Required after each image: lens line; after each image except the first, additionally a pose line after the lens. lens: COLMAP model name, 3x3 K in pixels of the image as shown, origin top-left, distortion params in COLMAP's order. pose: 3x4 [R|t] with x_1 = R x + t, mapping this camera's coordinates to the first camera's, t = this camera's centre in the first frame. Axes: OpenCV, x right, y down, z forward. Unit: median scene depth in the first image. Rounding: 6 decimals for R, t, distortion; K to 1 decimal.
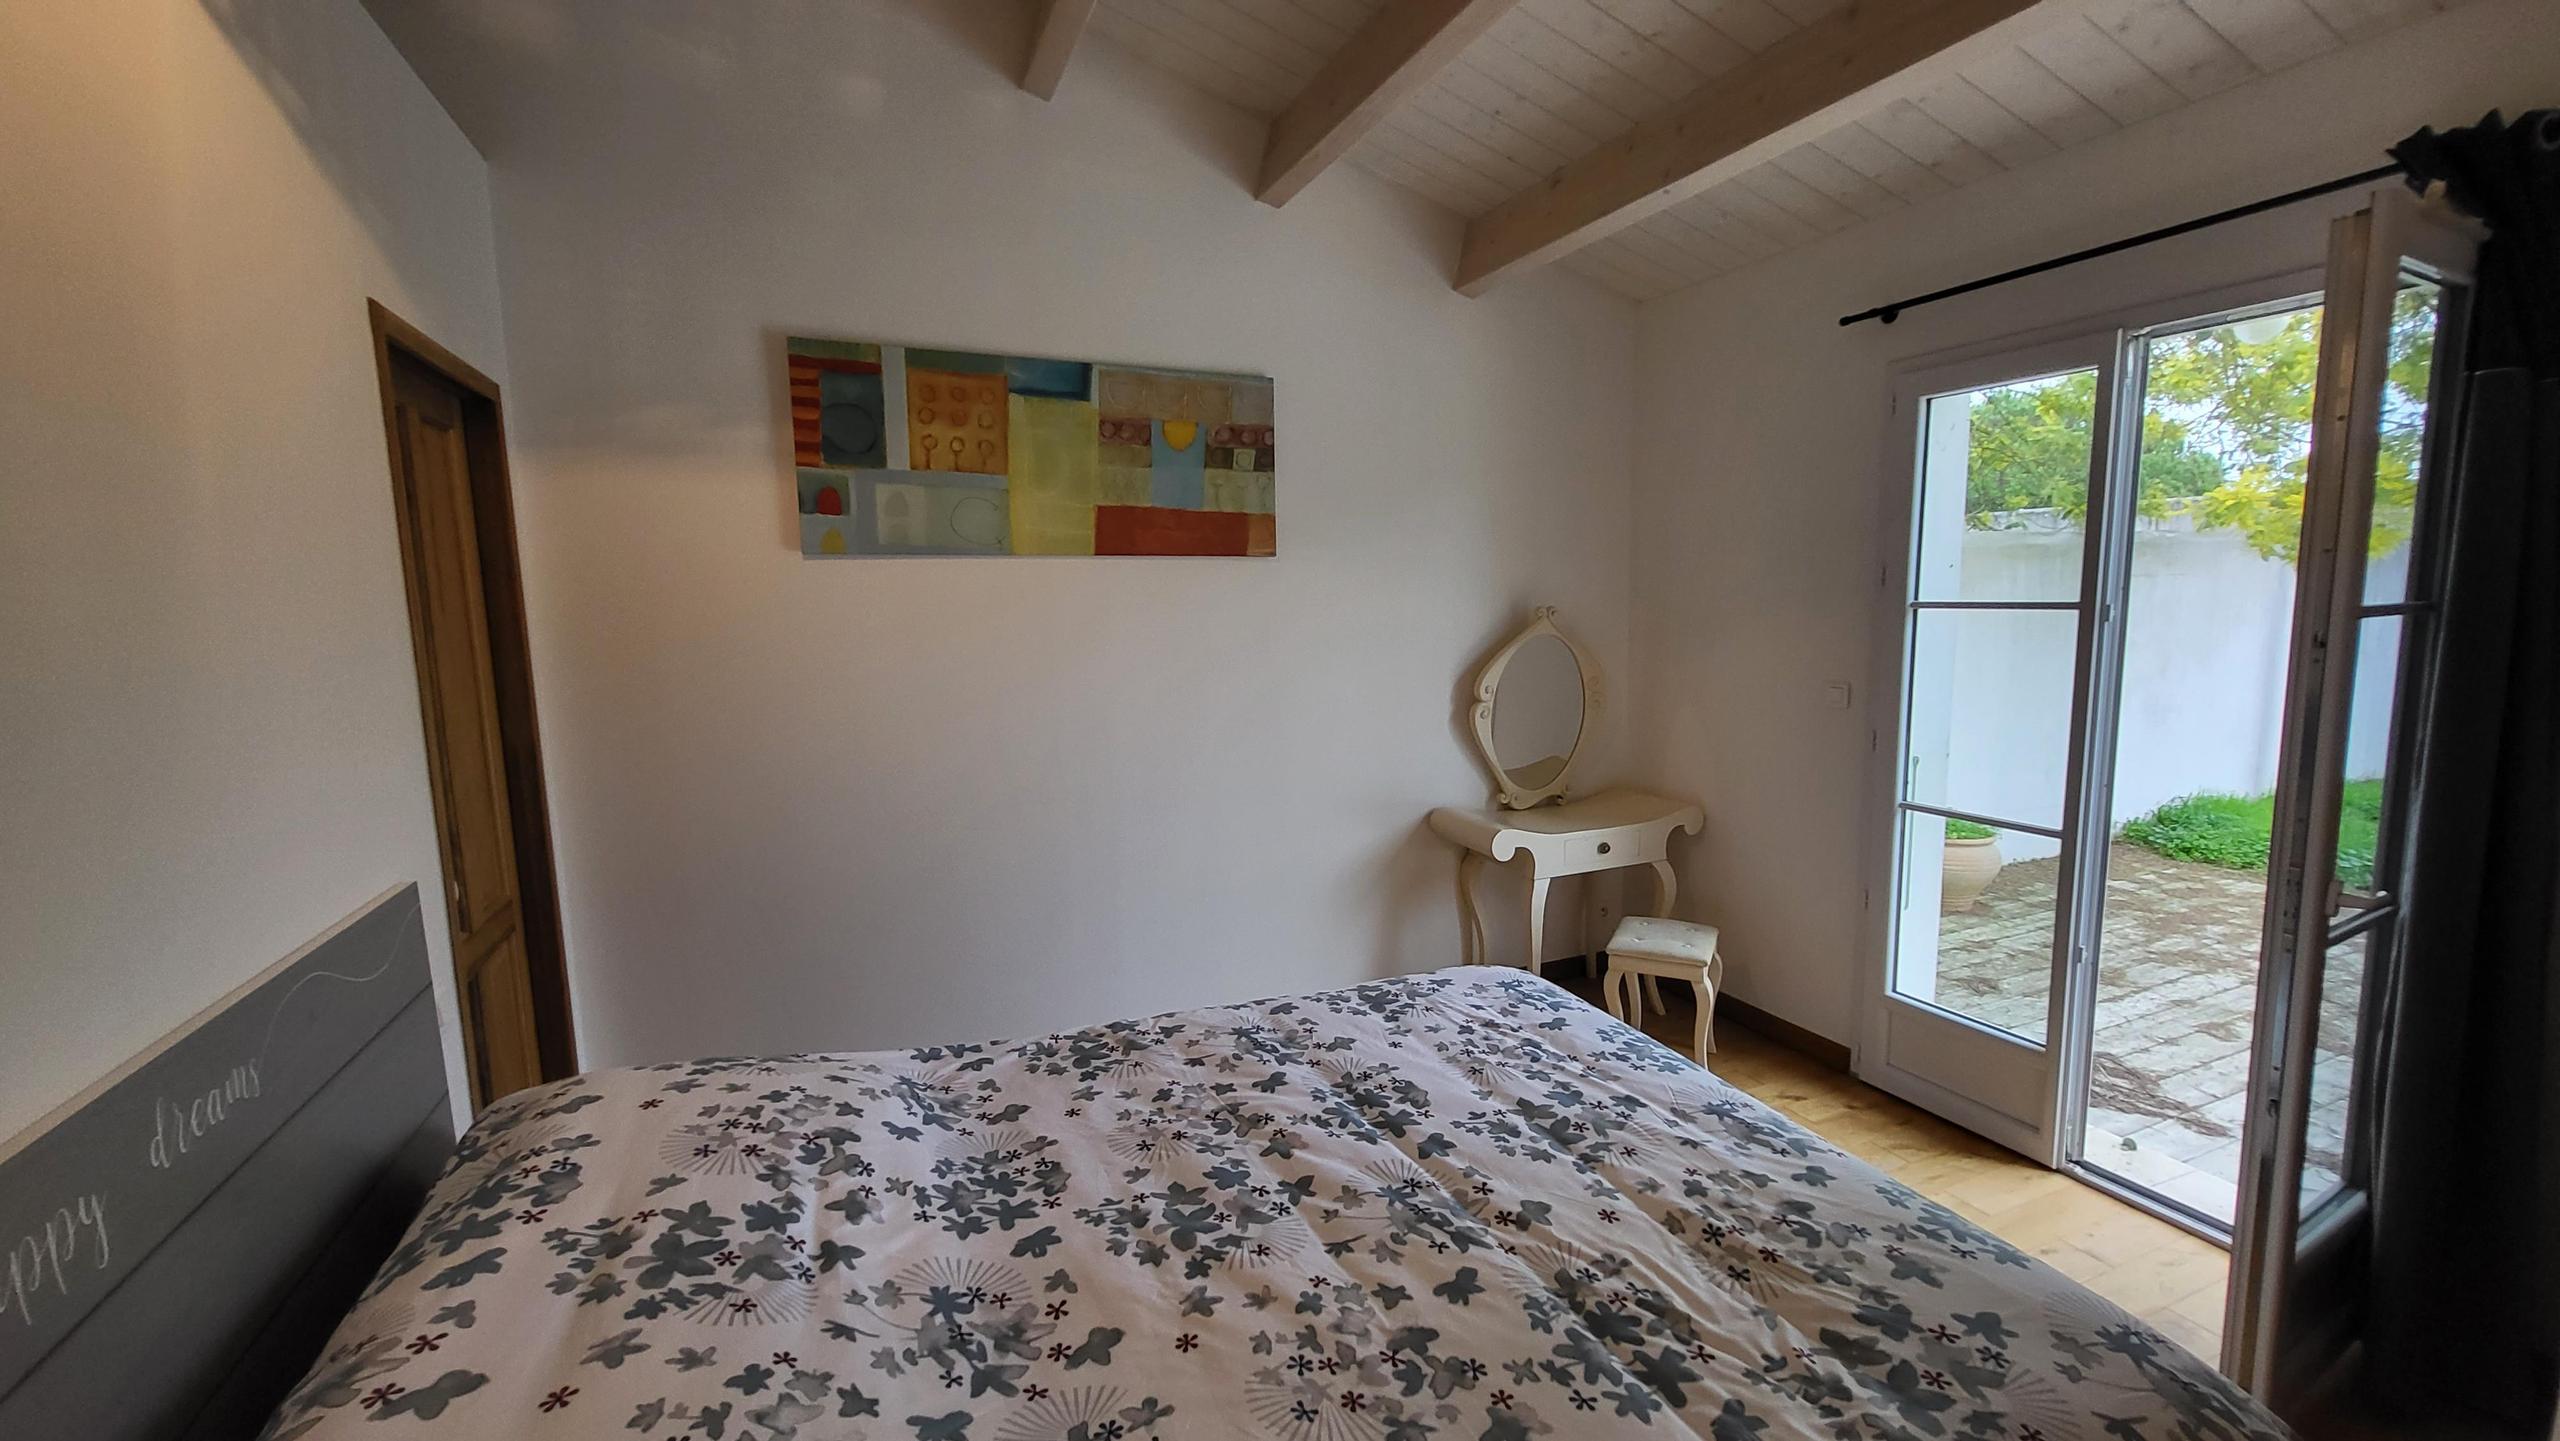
lens RADIAL K [[1013.5, 0, 1280.0], [0, 1013.5, 720.5], [0, 0, 1]] dist [0.002028, 0.000105]
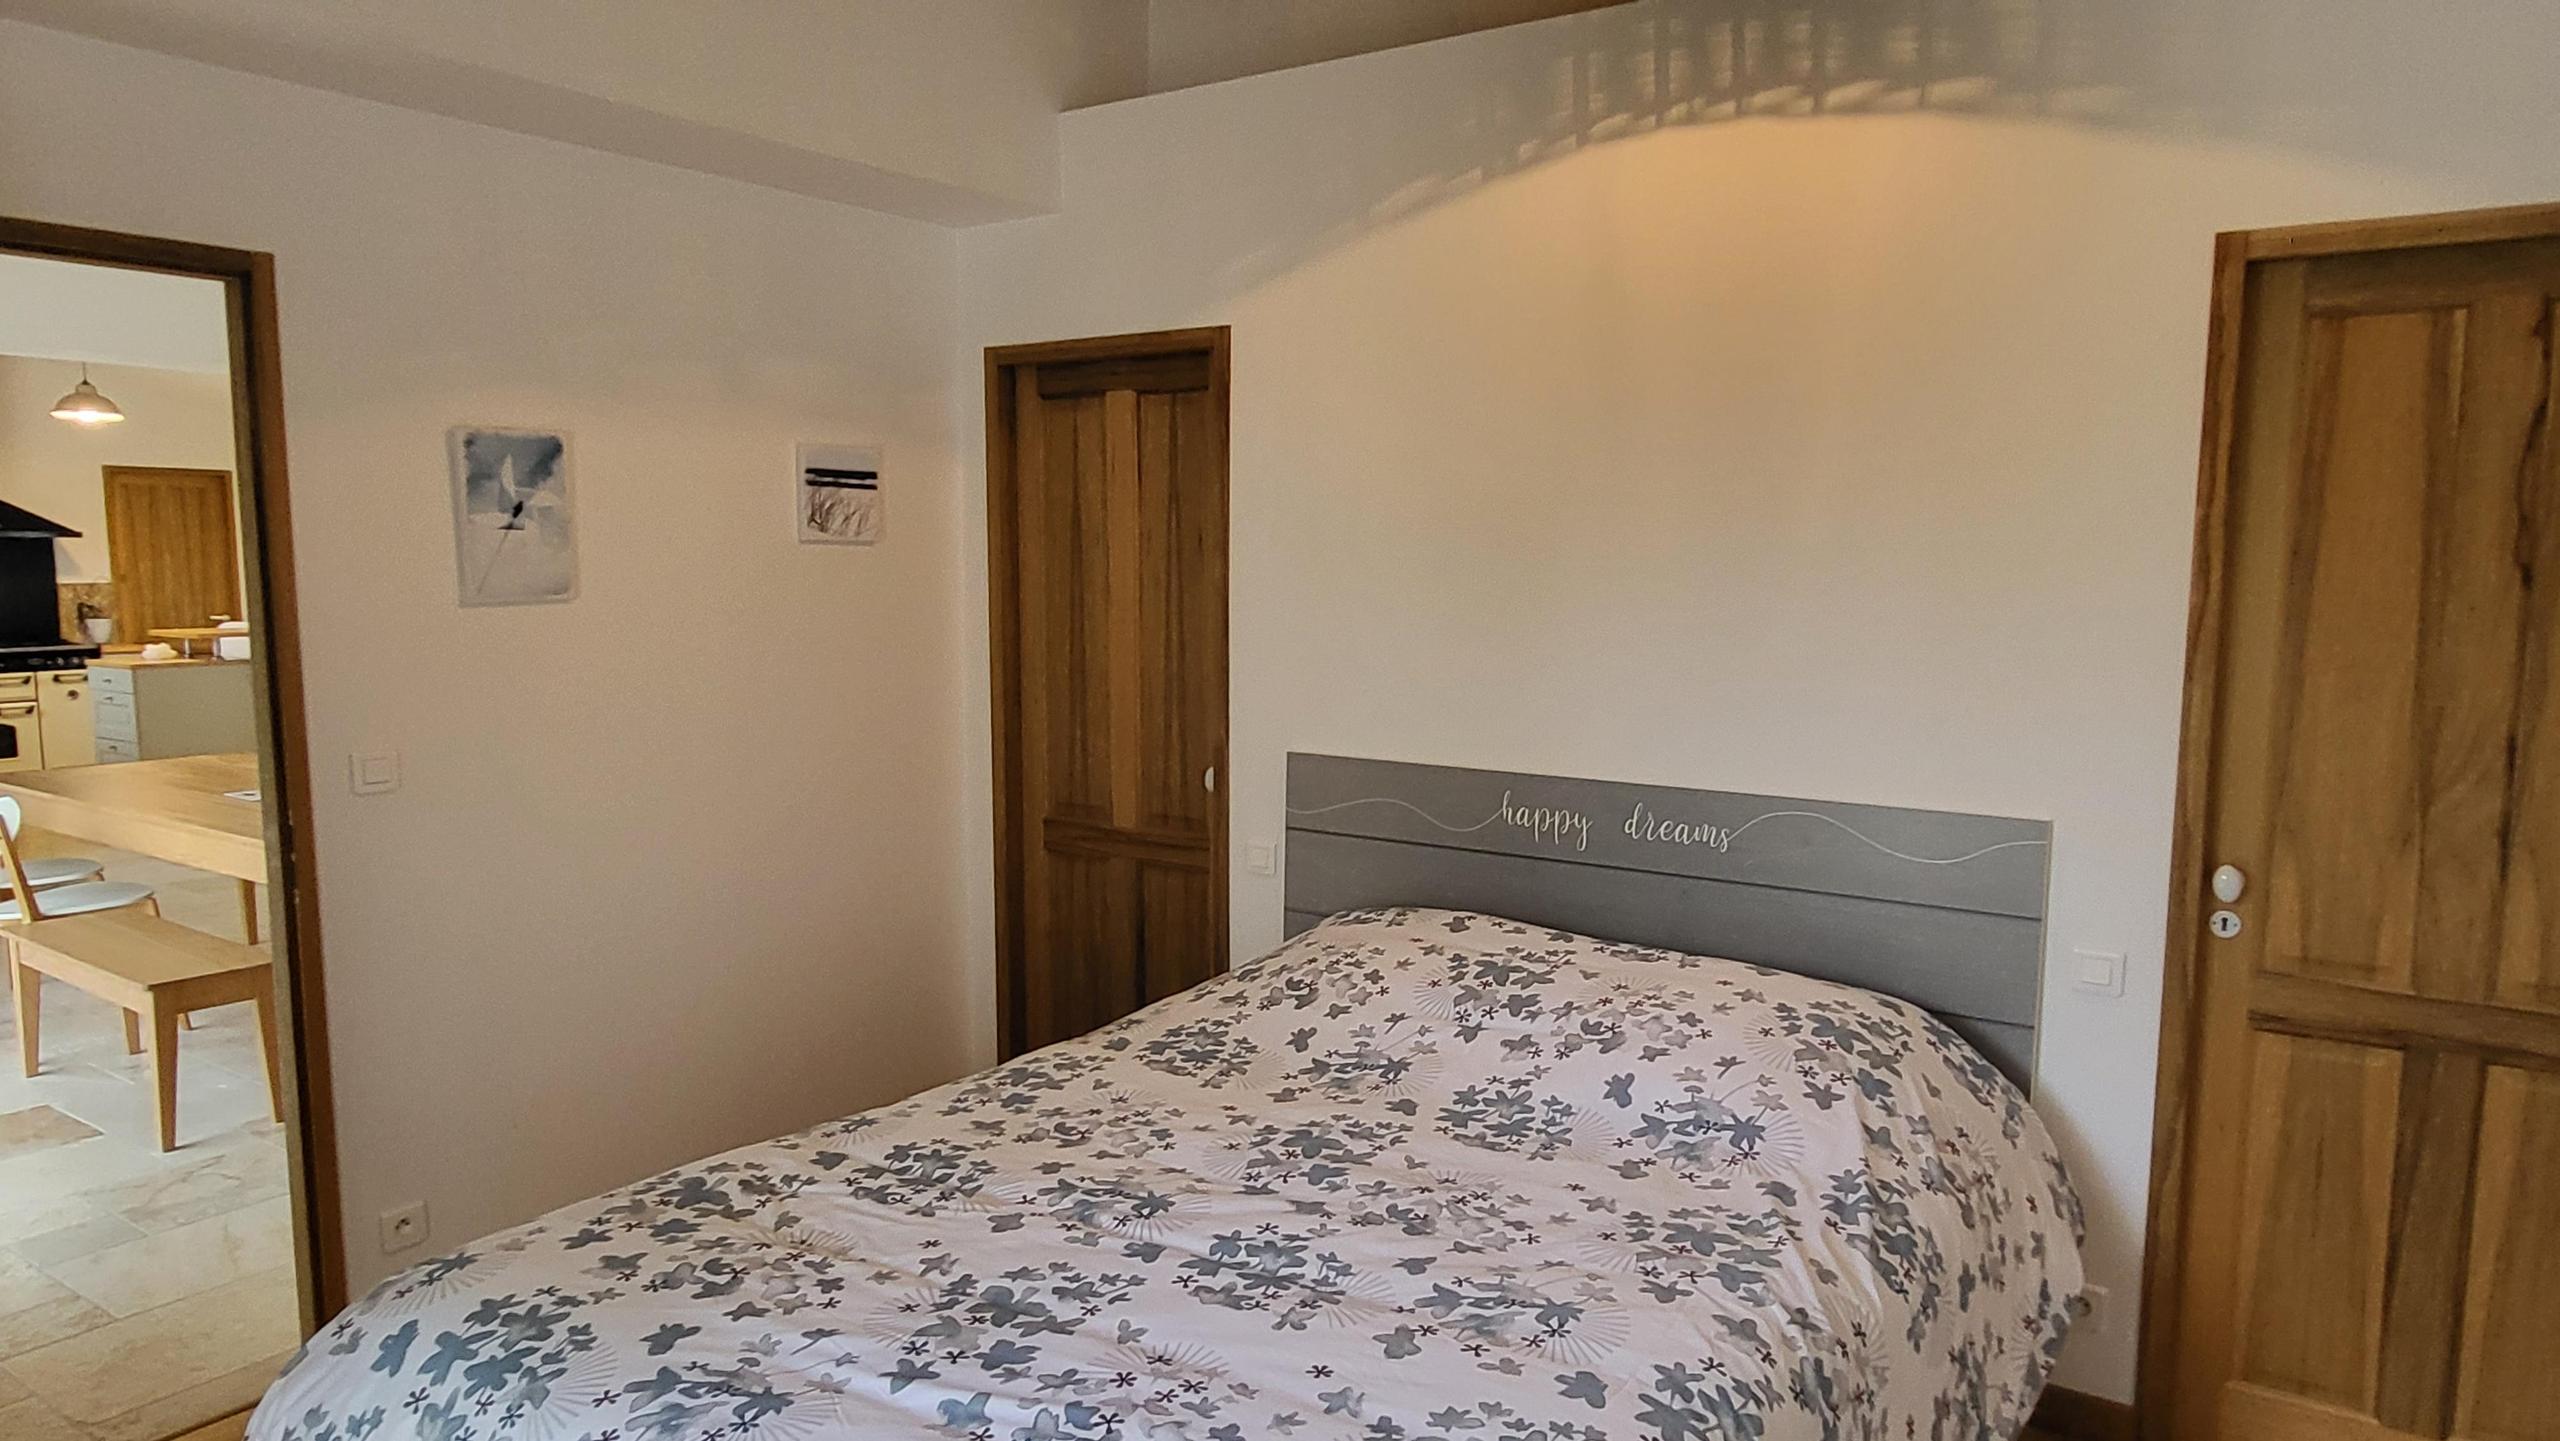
lens RADIAL K [[1452.2, 0, 1280.0], [0, 1452.2, 720.5], [0, 0, 1]] dist [-0.004454, -0.000871]
pose [[-0.836460, 0.075766, -0.542766, 0.694002], [-0.059319, 0.972061, 0.227108, -0.265891], [0.544809, 0.222163, -0.808596, 2.008012]]
